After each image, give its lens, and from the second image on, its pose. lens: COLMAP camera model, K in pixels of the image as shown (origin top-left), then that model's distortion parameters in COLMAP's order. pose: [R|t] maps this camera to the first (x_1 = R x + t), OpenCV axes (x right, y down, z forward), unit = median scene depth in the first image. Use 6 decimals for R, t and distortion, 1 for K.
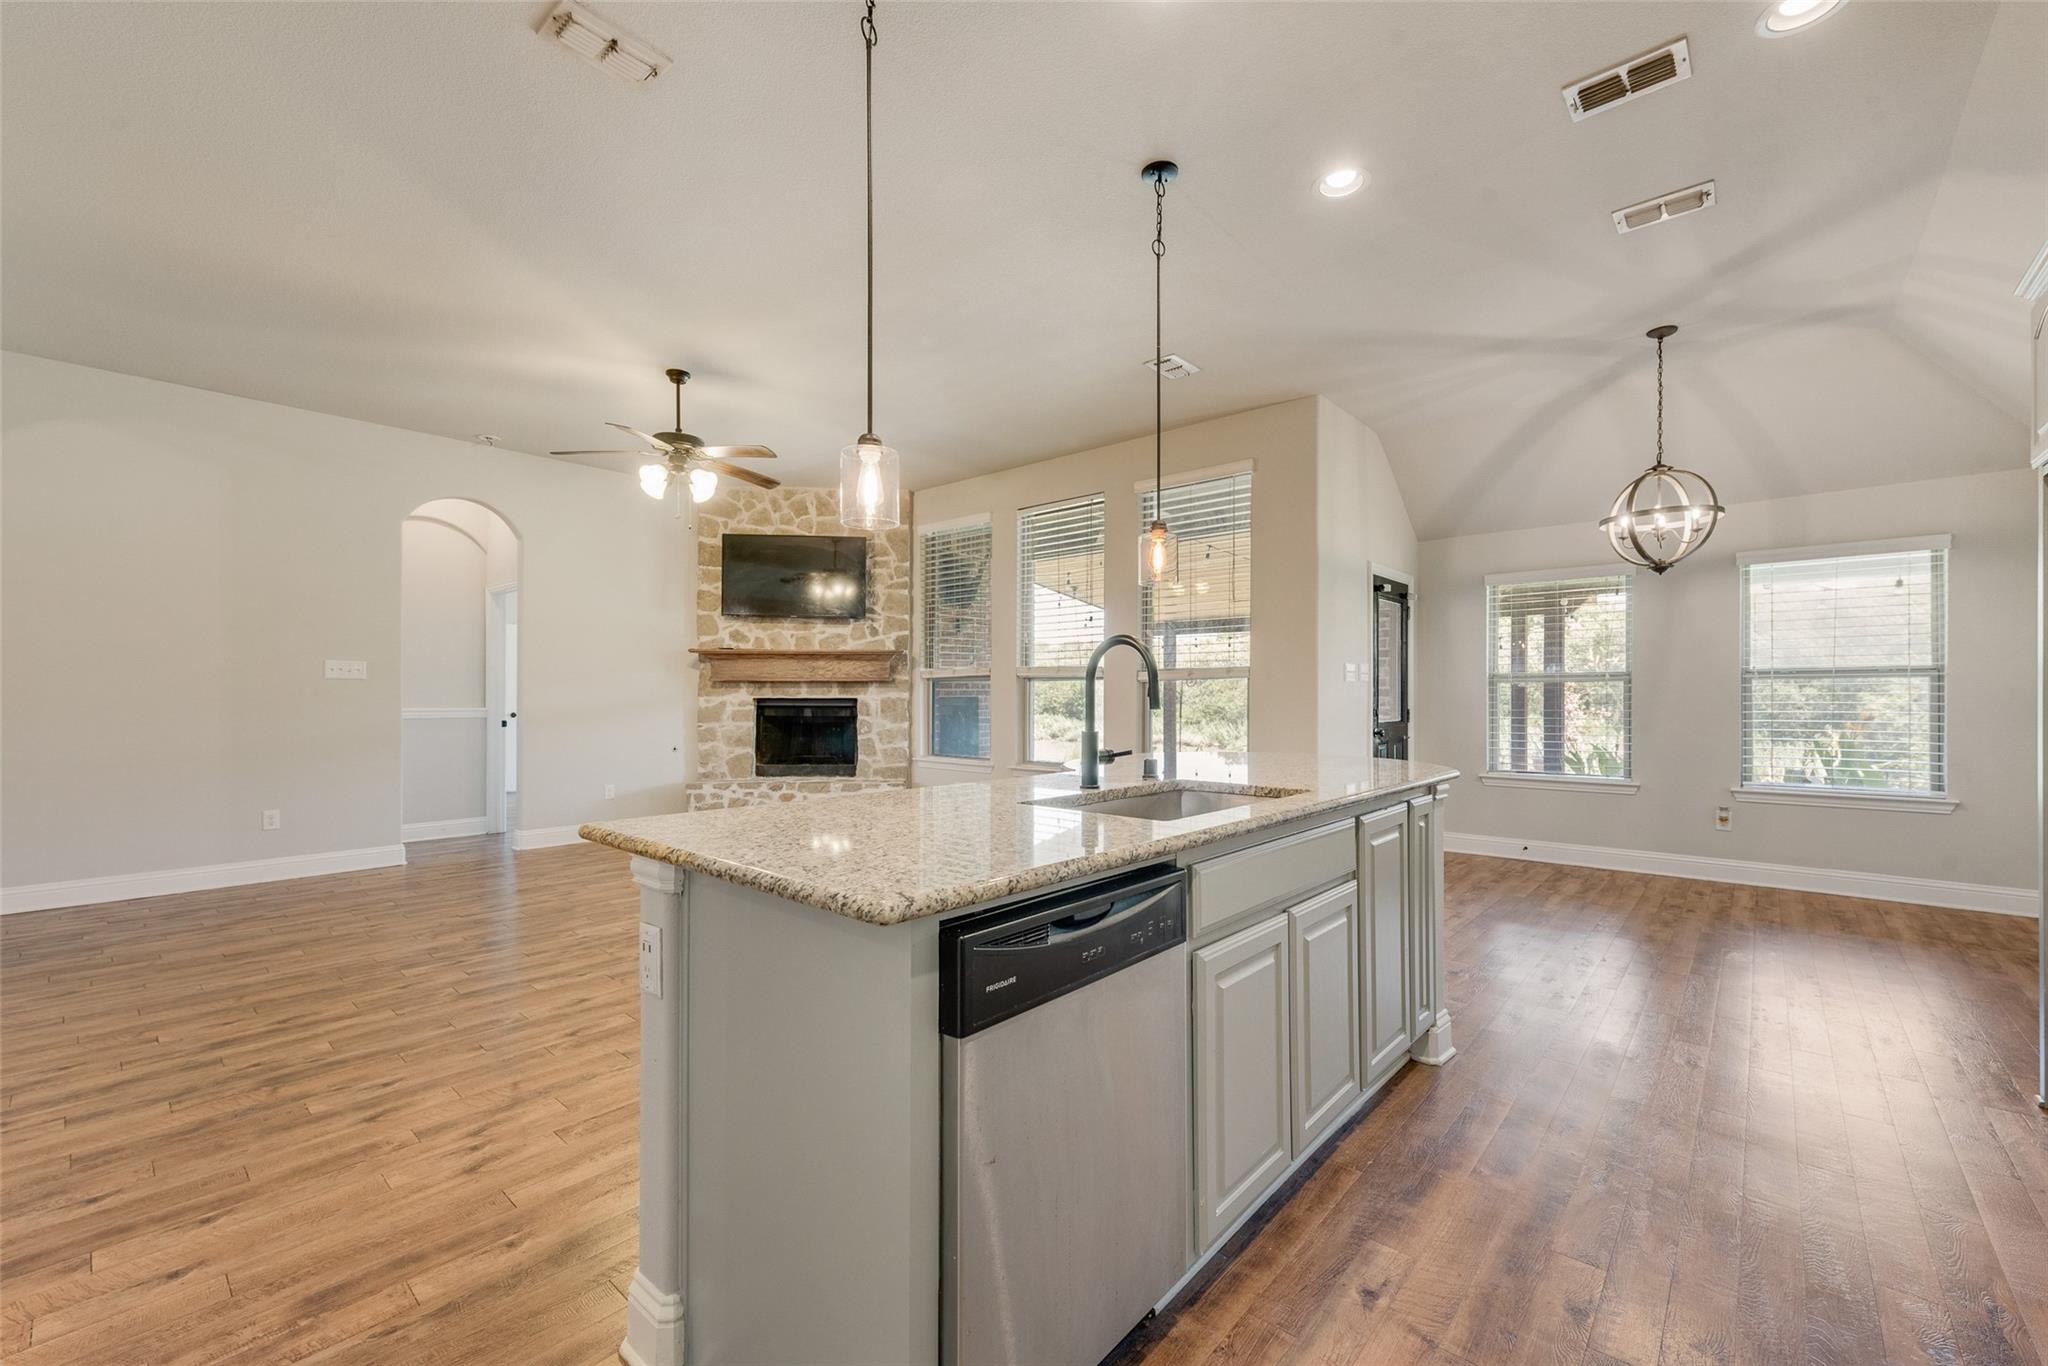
lens RADIAL K [[829.3, 0, 1042.6], [0, 829.3, 691.2], [0, 0, 1]] dist [-0.001232, -0.000347]
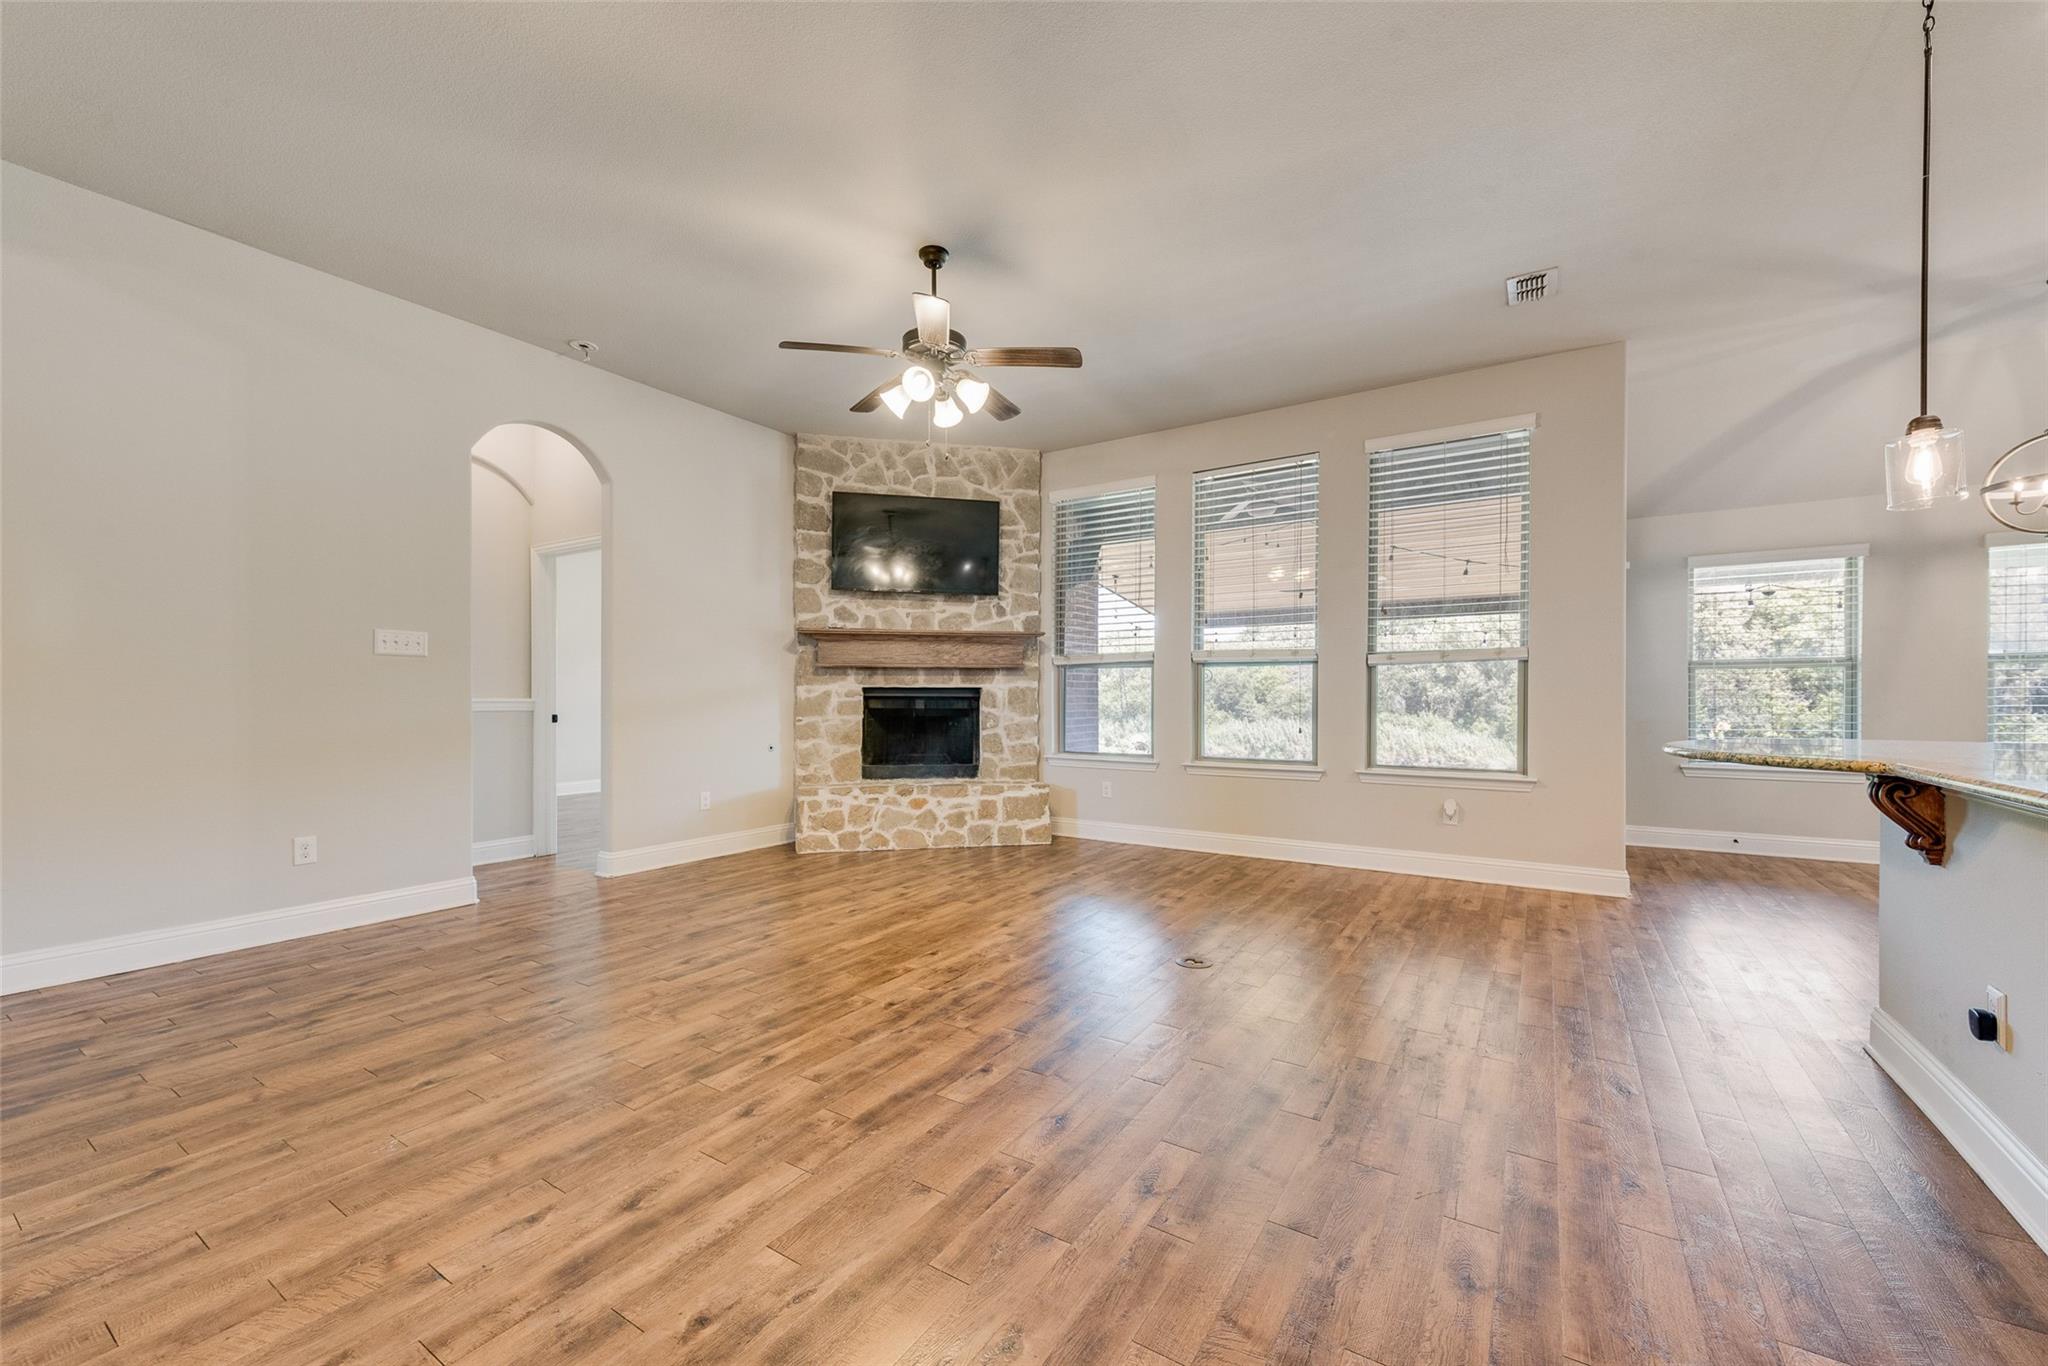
lens RADIAL K [[802.0, 0, 1035.8], [0, 802.0, 695.7], [0, 0, 1]] dist [0.004803, -0.000357]
pose [[0.990162, -0.000908, 0.139923, -0.290085], [0.000353, 0.999992, 0.003995, 0.013994], [-0.139925, -0.003906, 0.990154, 0.160889]]
